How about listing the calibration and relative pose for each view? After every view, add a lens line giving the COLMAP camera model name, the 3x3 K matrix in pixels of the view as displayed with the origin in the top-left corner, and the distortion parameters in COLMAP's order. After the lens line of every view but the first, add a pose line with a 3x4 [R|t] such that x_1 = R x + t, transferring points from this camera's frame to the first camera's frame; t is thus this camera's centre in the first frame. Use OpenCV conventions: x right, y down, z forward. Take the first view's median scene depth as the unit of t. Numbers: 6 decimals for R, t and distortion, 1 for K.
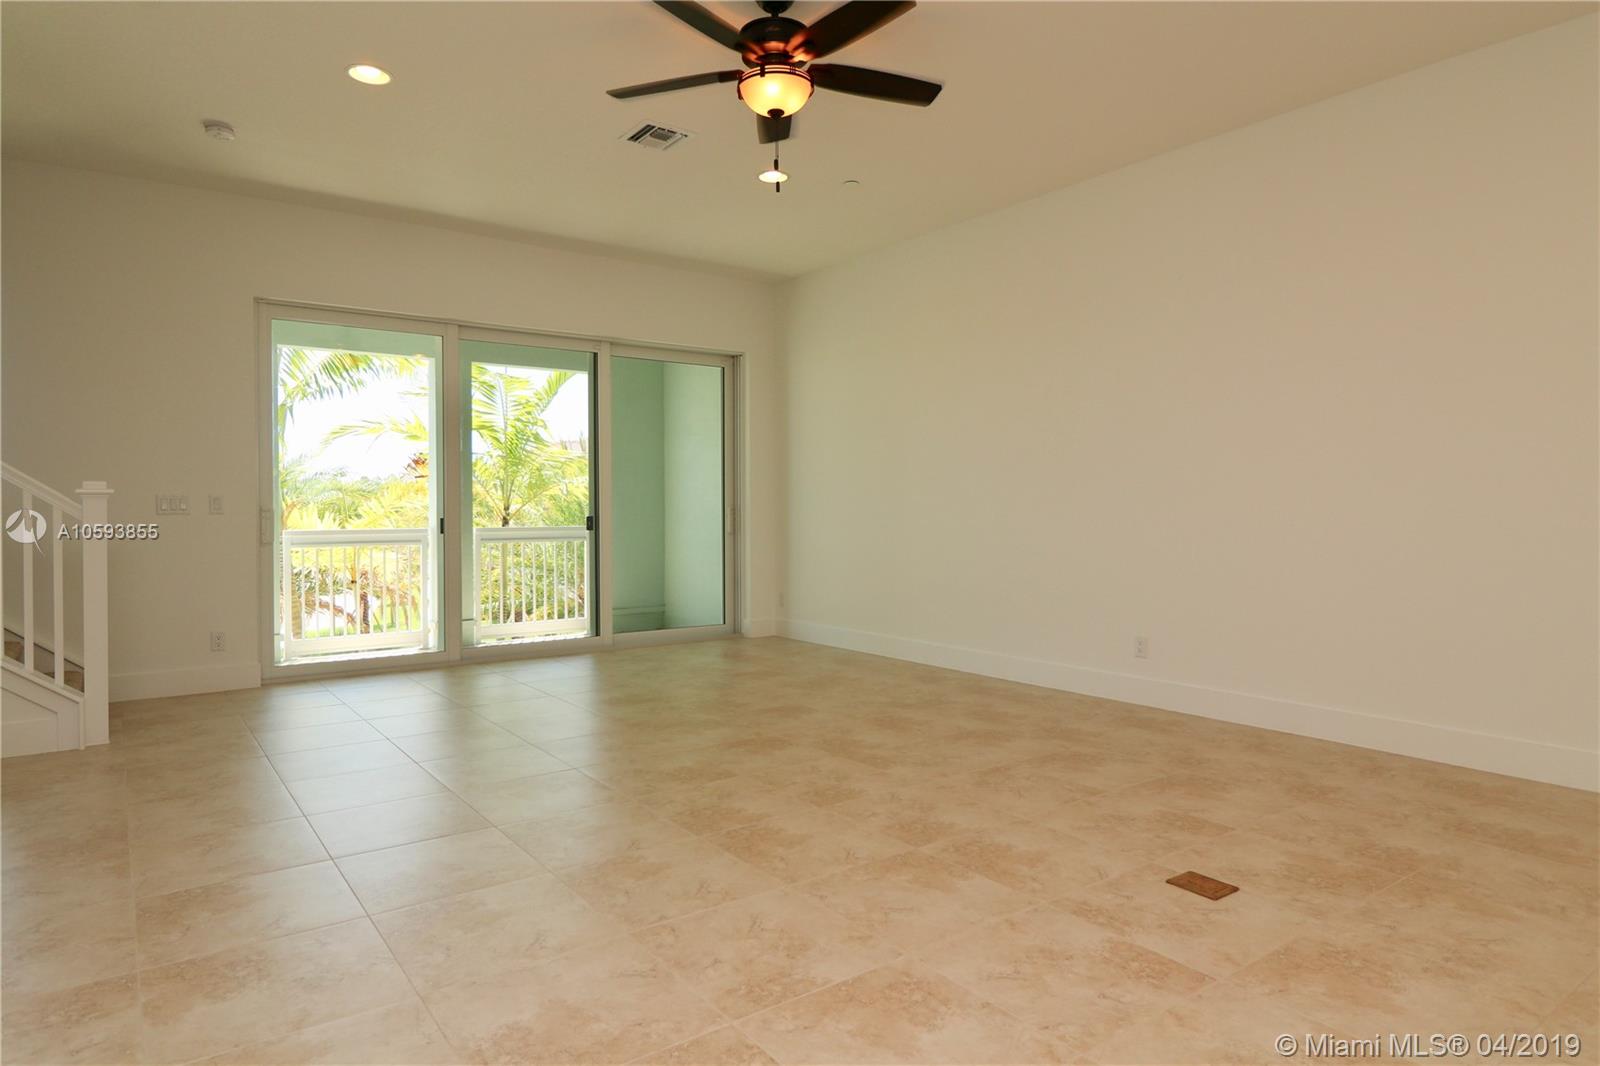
lens RADIAL K [[940.5, 0, 800.5], [0, 940.5, 516.6], [0, 0, 1]] dist [0.013322, -0.016098]
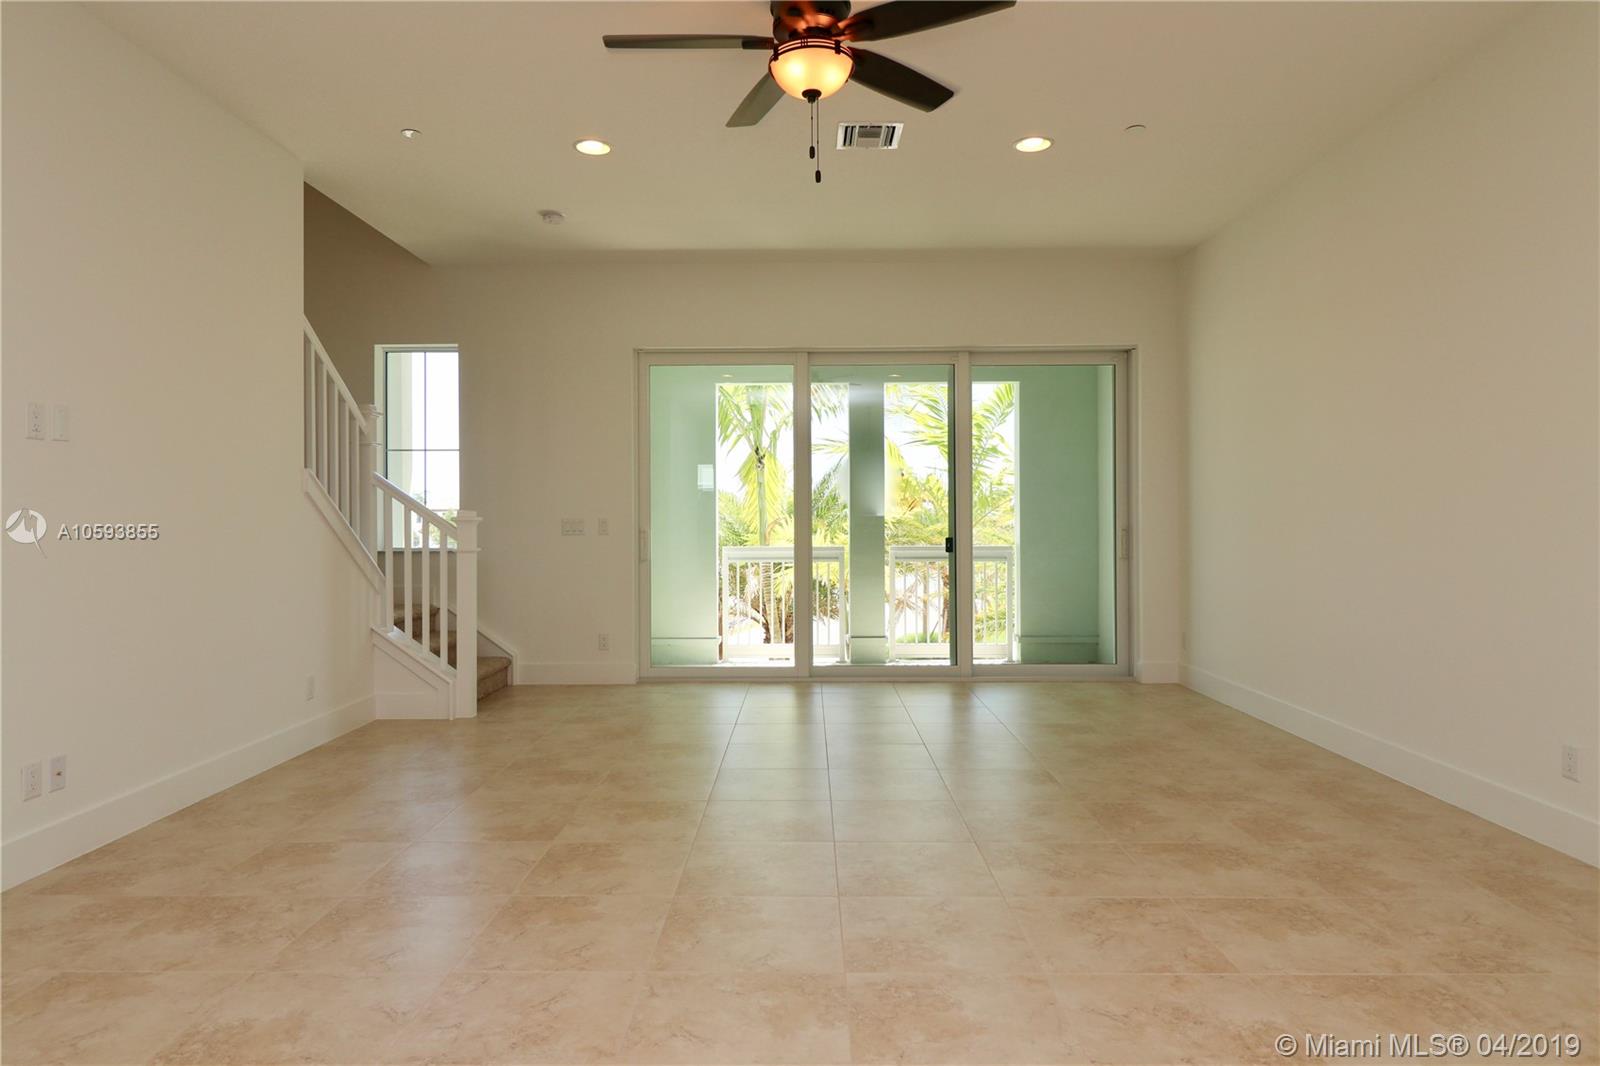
lens RADIAL K [[975.2, 0, 800.6], [0, 975.2, 510.9], [0, 0, 1]] dist [0.000335, -0.003279]
pose [[0.799757, -0.006550, -0.600289, 0.487093], [-0.003602, 0.999870, -0.015709, -0.021935], [0.600314, 0.014725, 0.799629, 0.254781]]
